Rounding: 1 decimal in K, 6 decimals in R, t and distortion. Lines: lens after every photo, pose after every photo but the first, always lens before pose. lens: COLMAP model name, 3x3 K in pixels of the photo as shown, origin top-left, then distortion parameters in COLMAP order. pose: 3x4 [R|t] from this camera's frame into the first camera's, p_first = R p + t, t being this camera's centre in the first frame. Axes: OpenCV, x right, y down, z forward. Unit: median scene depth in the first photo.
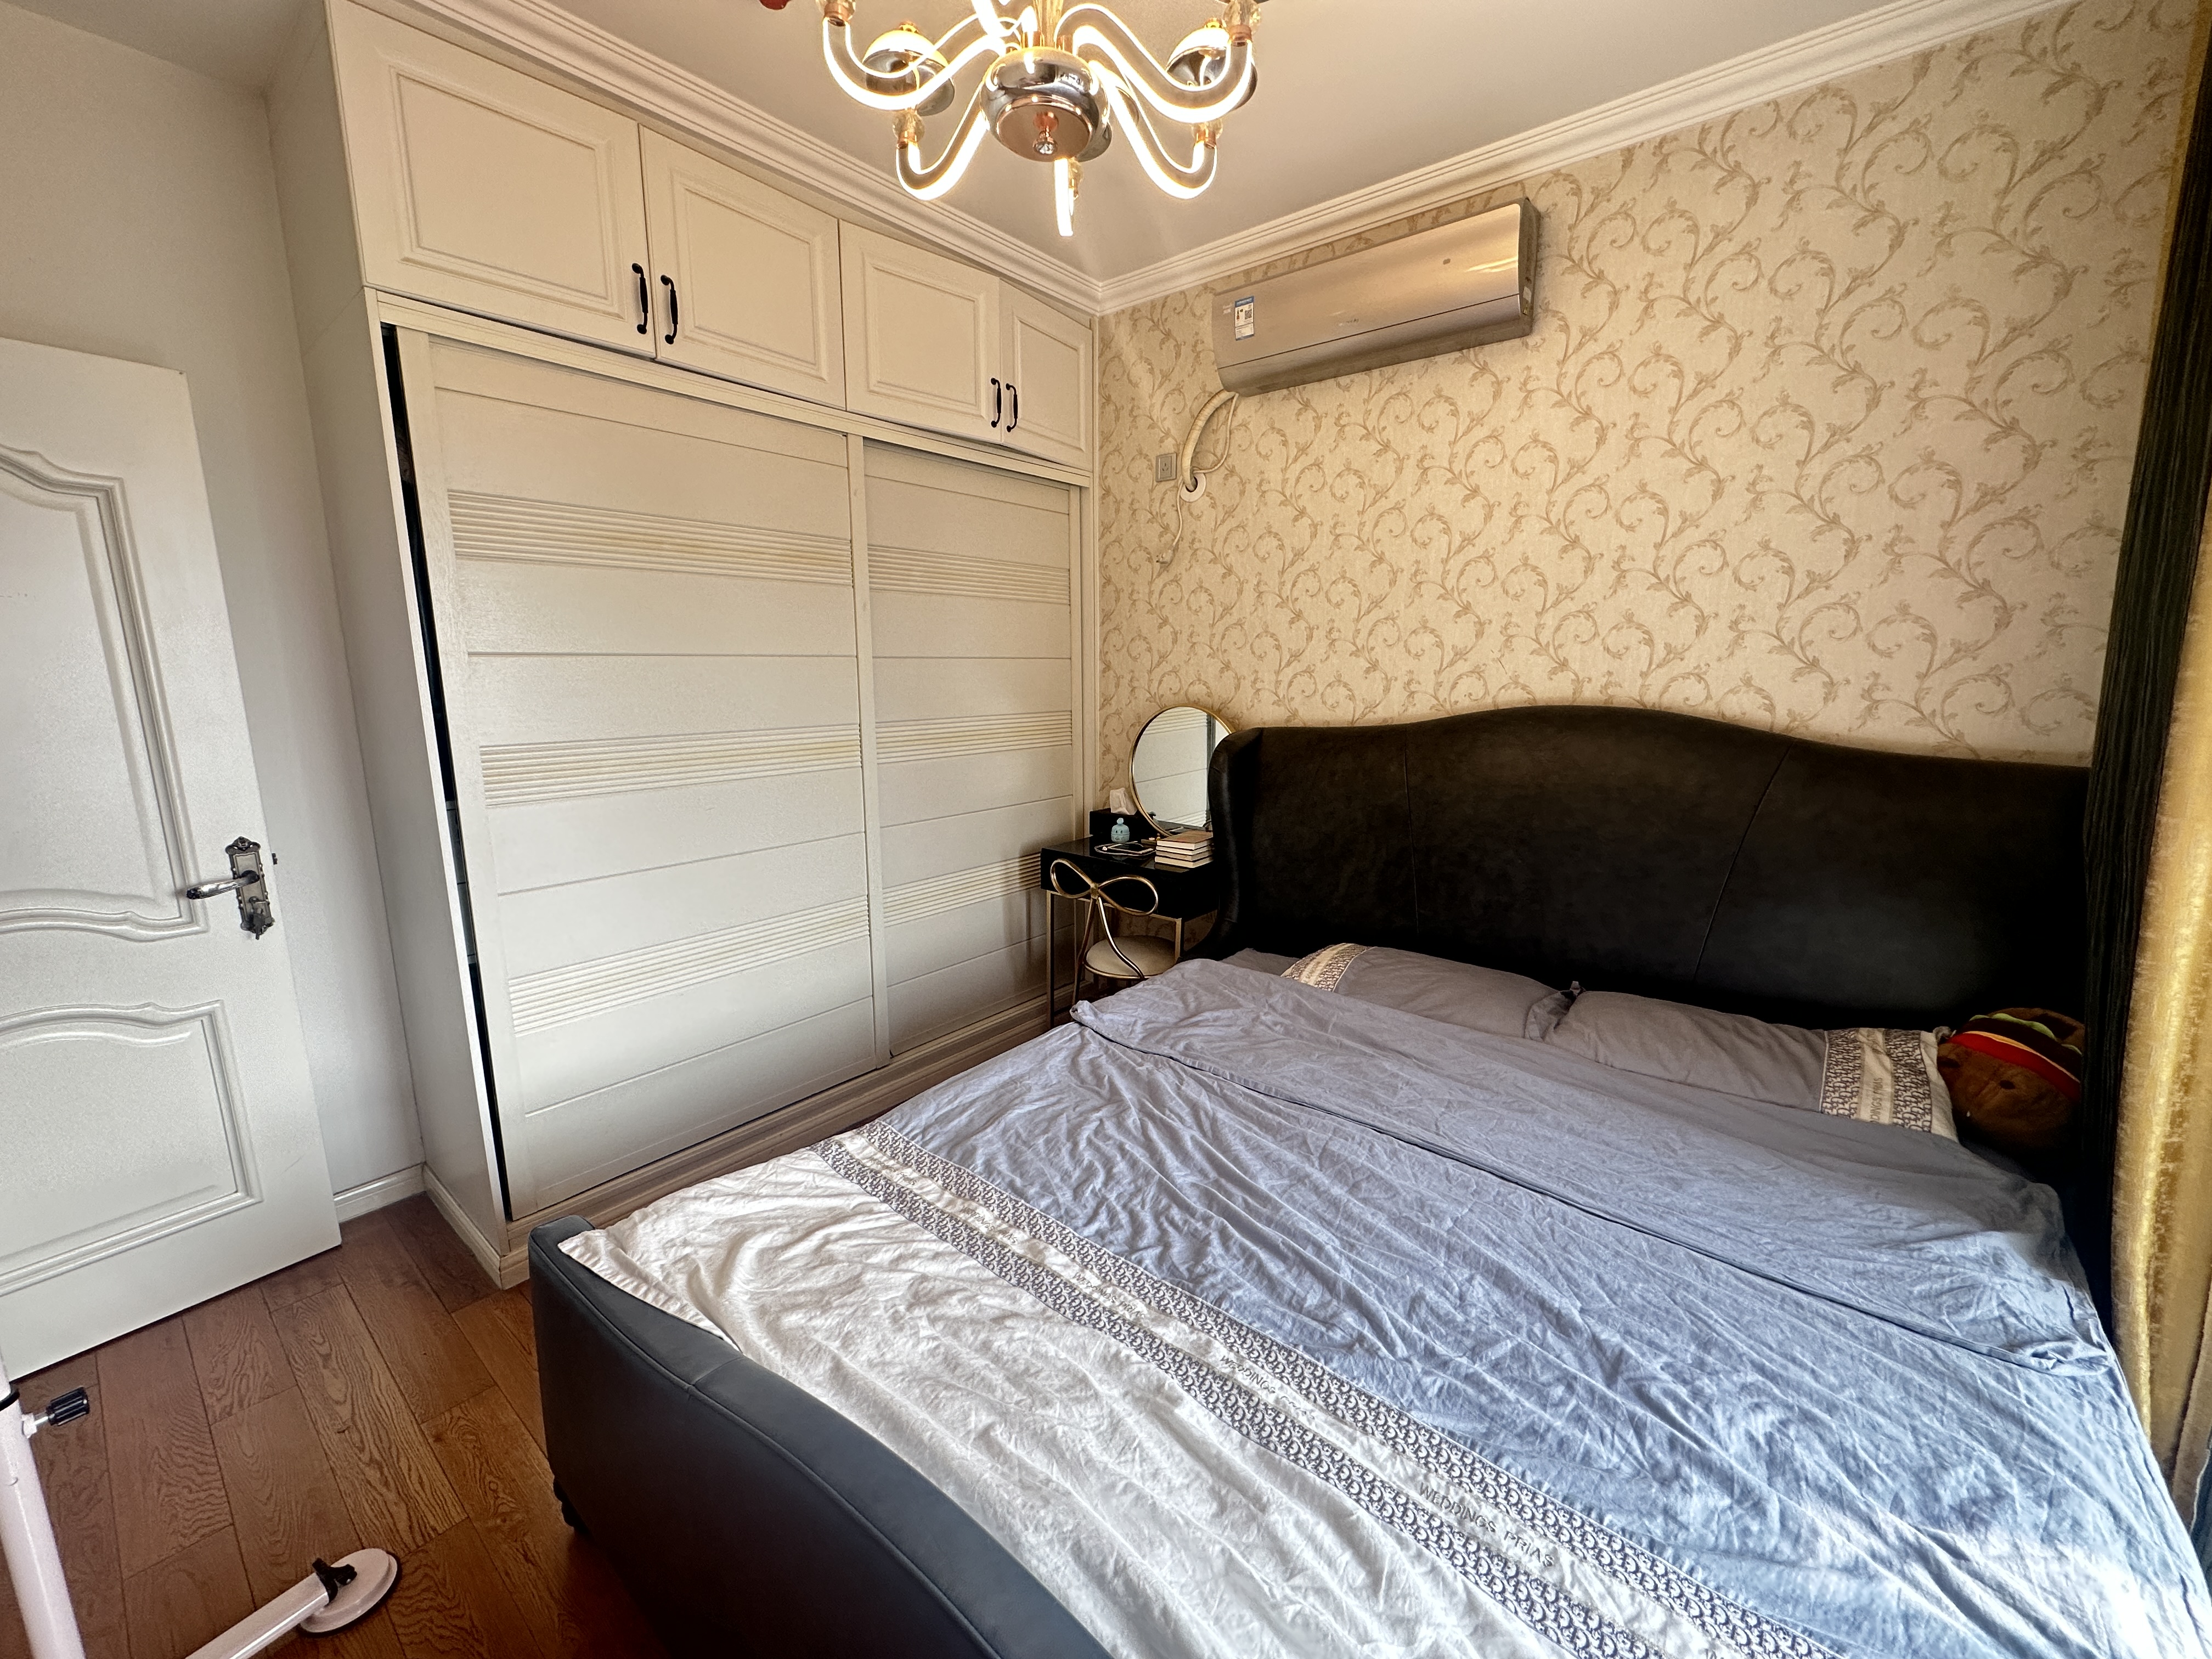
lens RADIAL K [[876.3, 0, 1109.7], [0, 876.3, 828.6], [0, 0, 1]] dist [-0.001151, 0.000118]
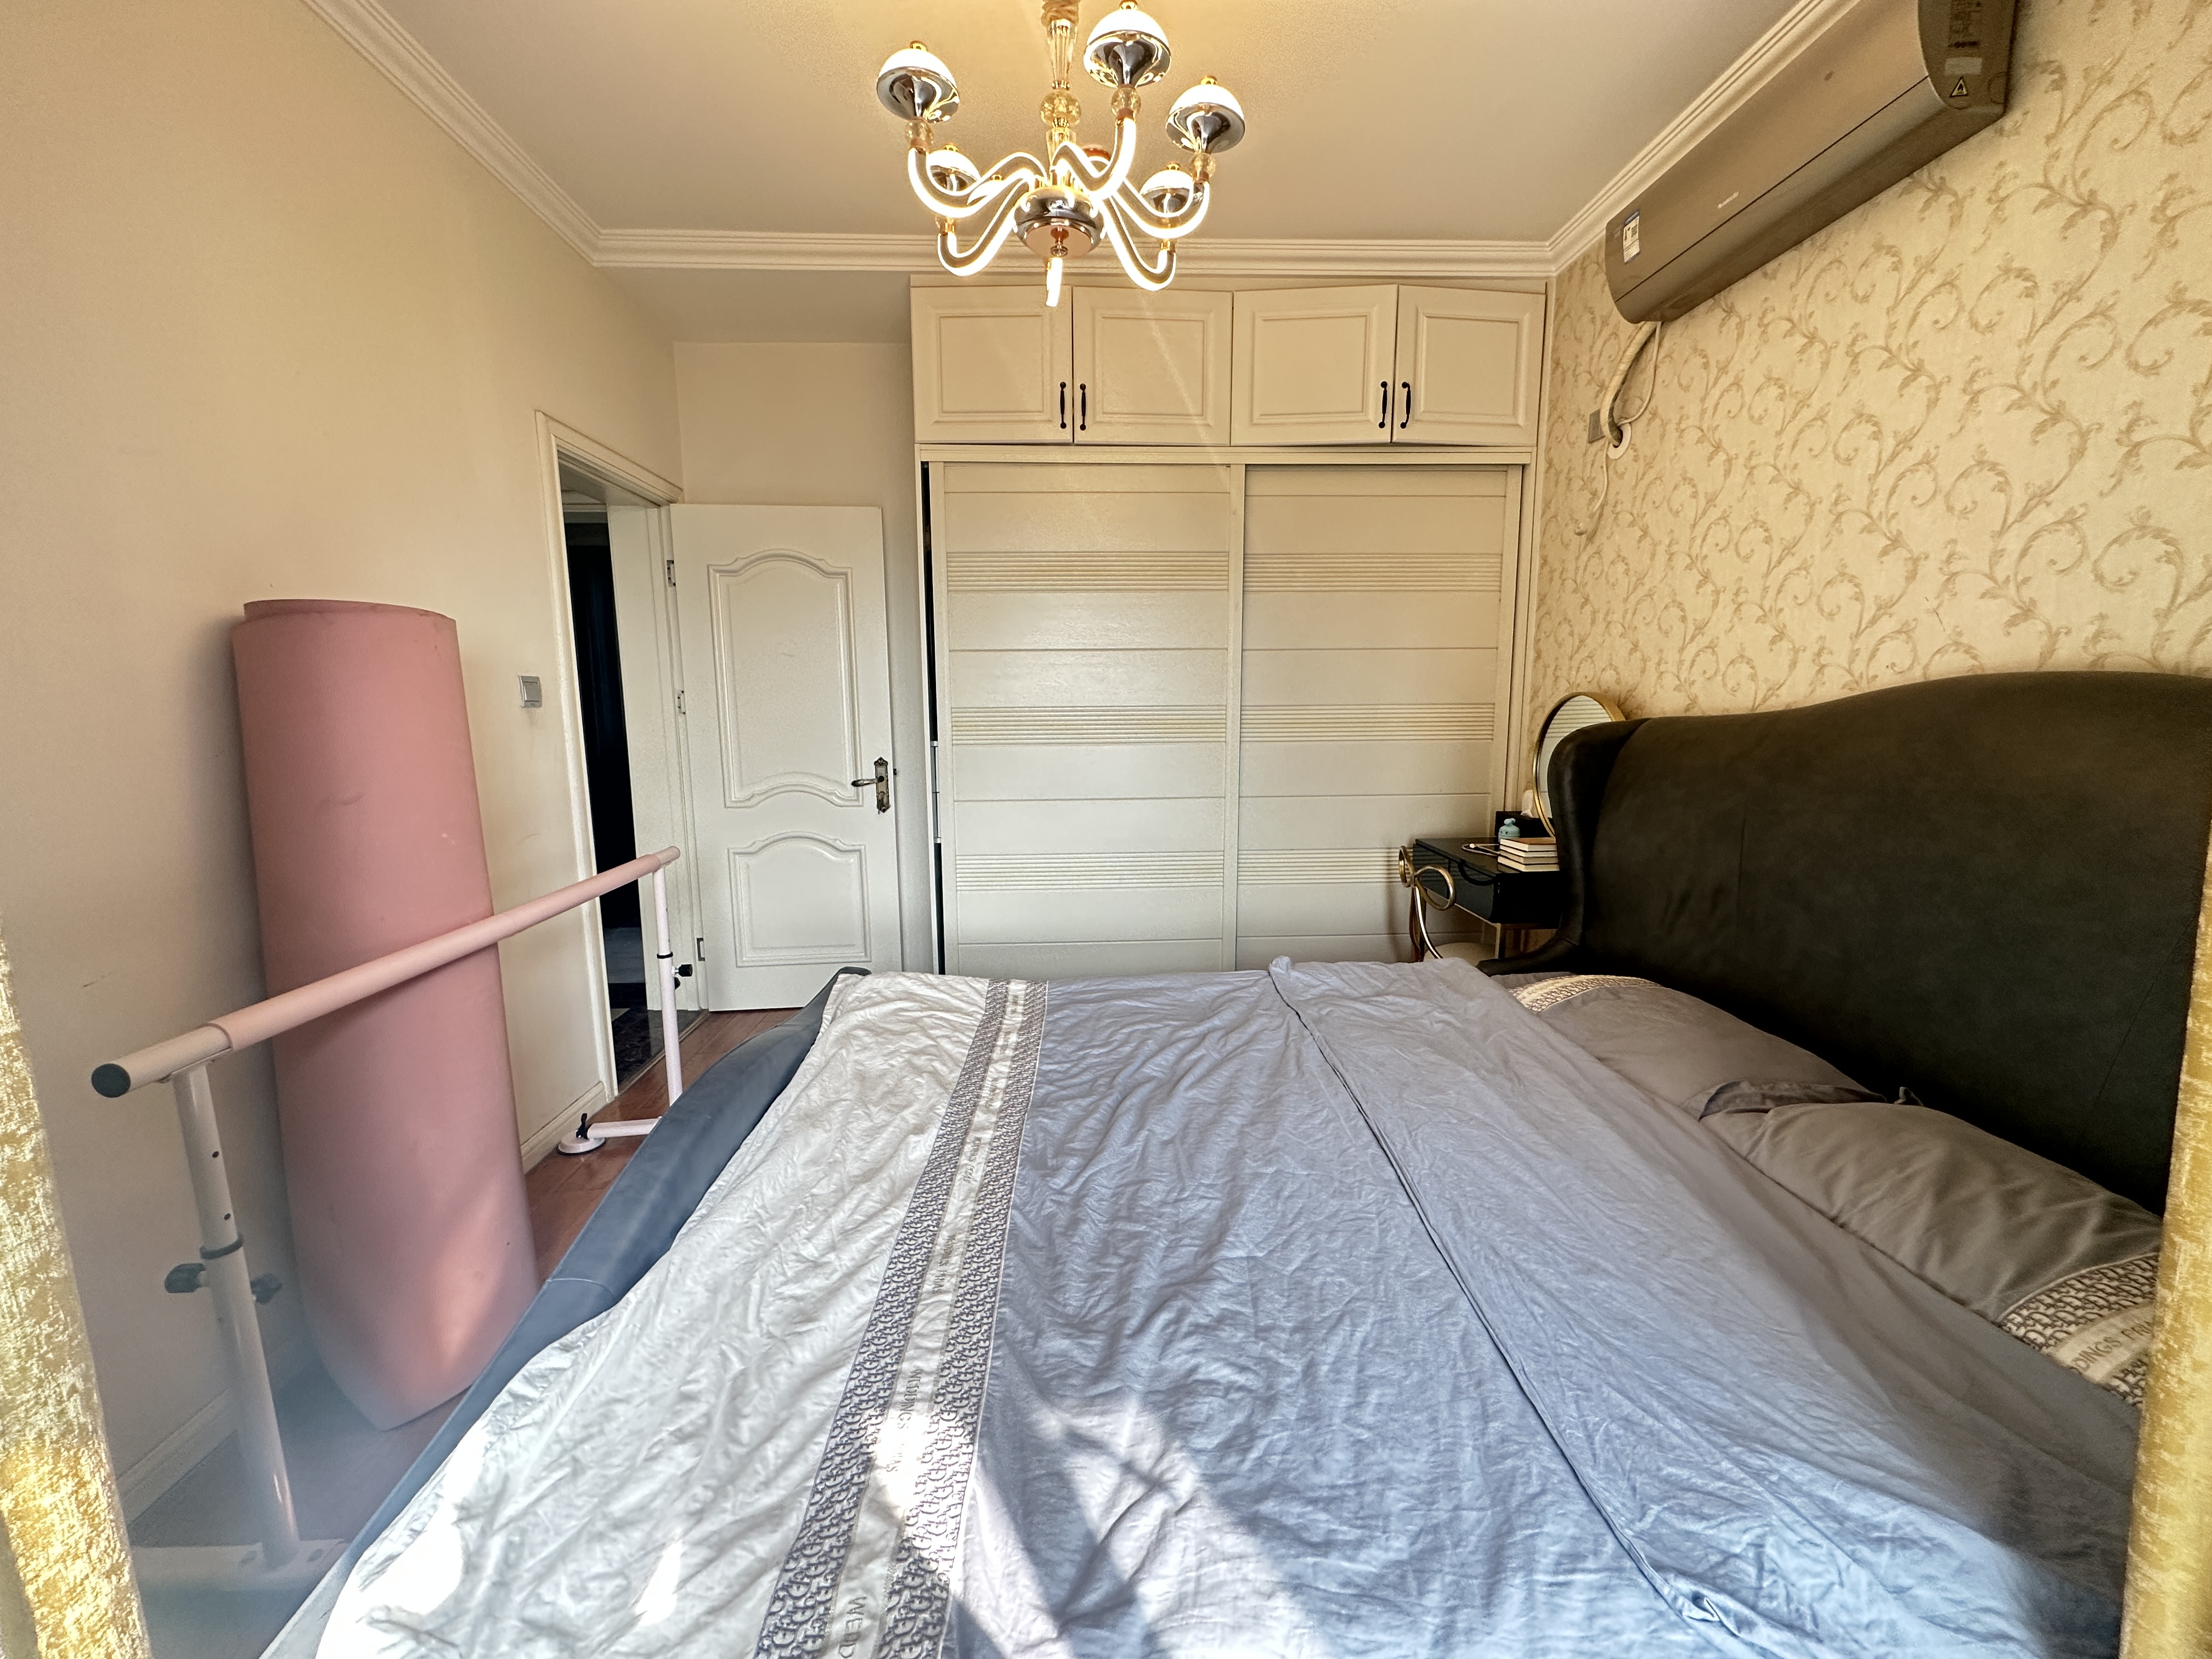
lens RADIAL K [[876.3, 0, 1109.7], [0, 876.3, 828.6], [0, 0, 1]] dist [-0.001151, 0.000118]
pose [[0.671817, 0.107160, -0.732925, 0.543801], [-0.128533, 0.991334, 0.027125, 0.037261], [0.729480, 0.075982, 0.679768, 0.095705]]
